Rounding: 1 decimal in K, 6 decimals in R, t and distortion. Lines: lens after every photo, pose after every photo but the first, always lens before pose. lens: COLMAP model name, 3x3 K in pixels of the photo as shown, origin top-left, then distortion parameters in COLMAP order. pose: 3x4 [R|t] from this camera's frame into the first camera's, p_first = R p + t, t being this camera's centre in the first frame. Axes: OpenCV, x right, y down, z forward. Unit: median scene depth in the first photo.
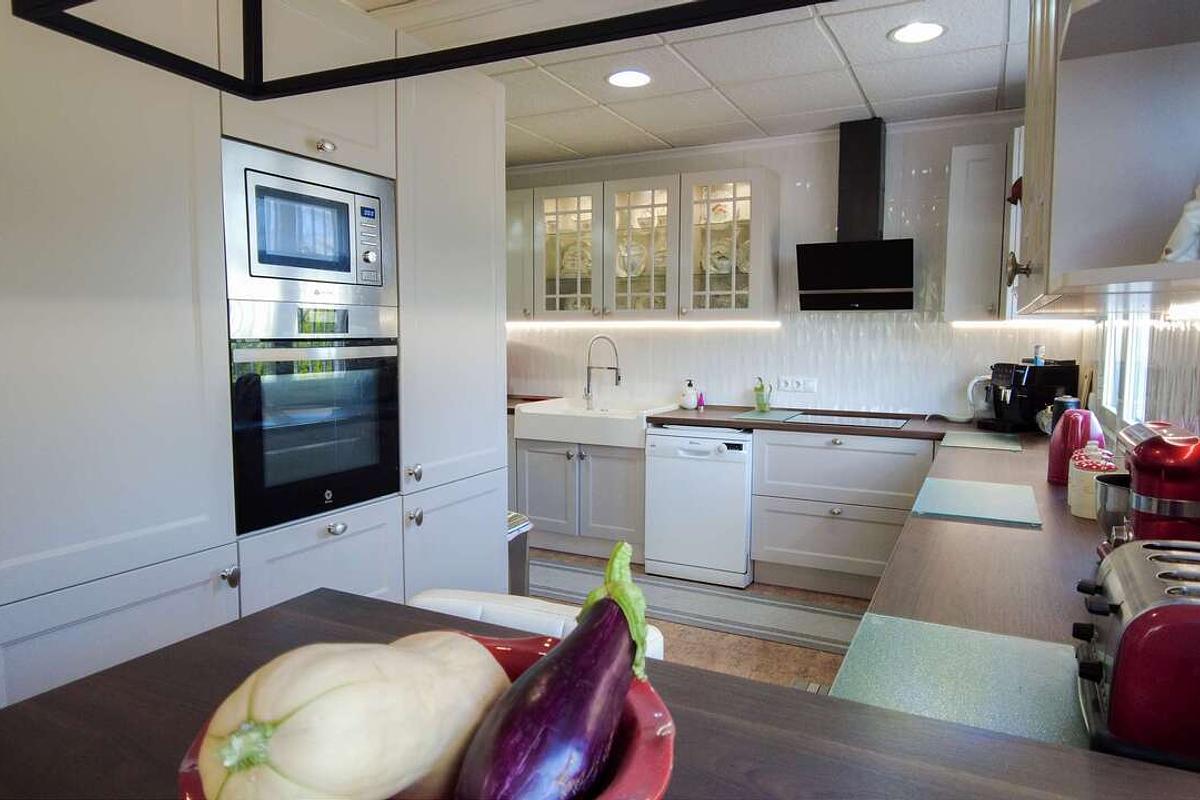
lens RADIAL K [[764.7, 0, 595.7], [0, 764.7, 395.3], [0, 0, 1]] dist [0.005867, -0.021122]
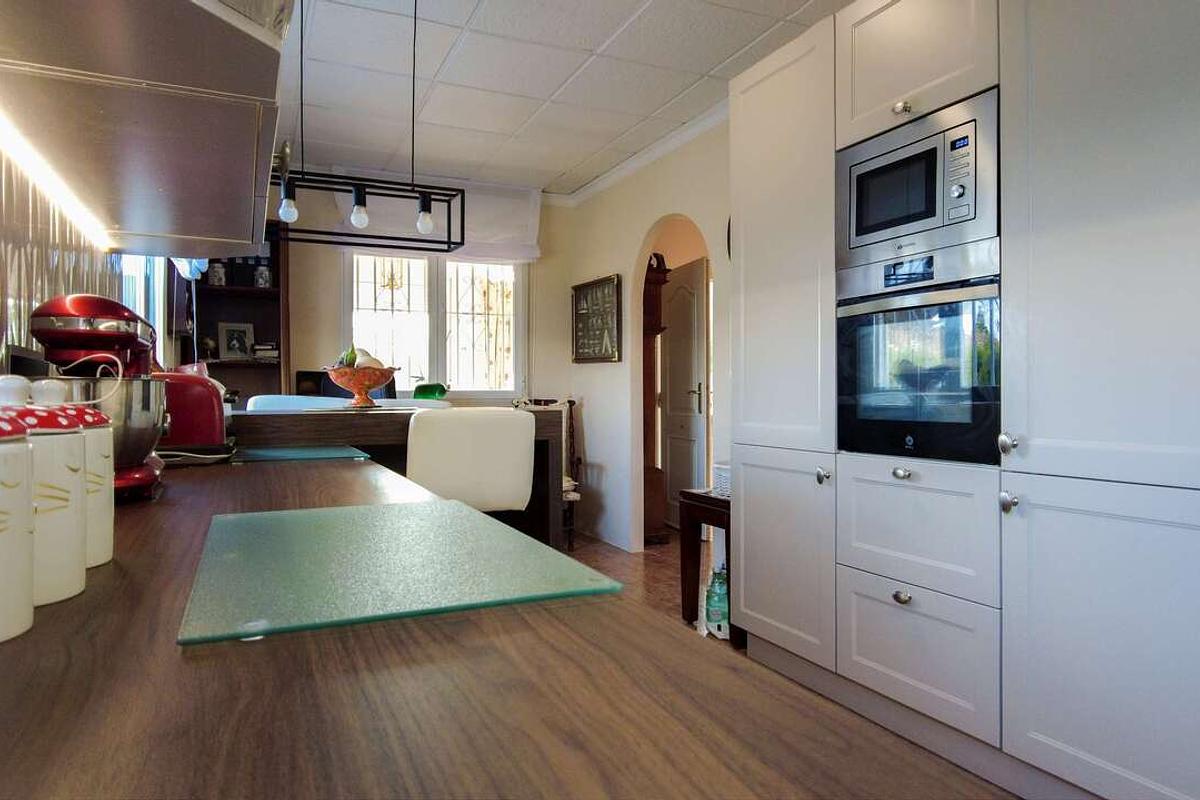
lens RADIAL K [[764.7, 0, 600.2], [0, 764.7, 400.4], [0, 0, 1]] dist [0.005867, -0.021122]
pose [[-0.609667, 0.005124, -0.792641, 0.719463], [-0.059727, 0.996839, 0.052383, 0.047169], [0.790405, 0.079278, -0.607434, 1.292494]]
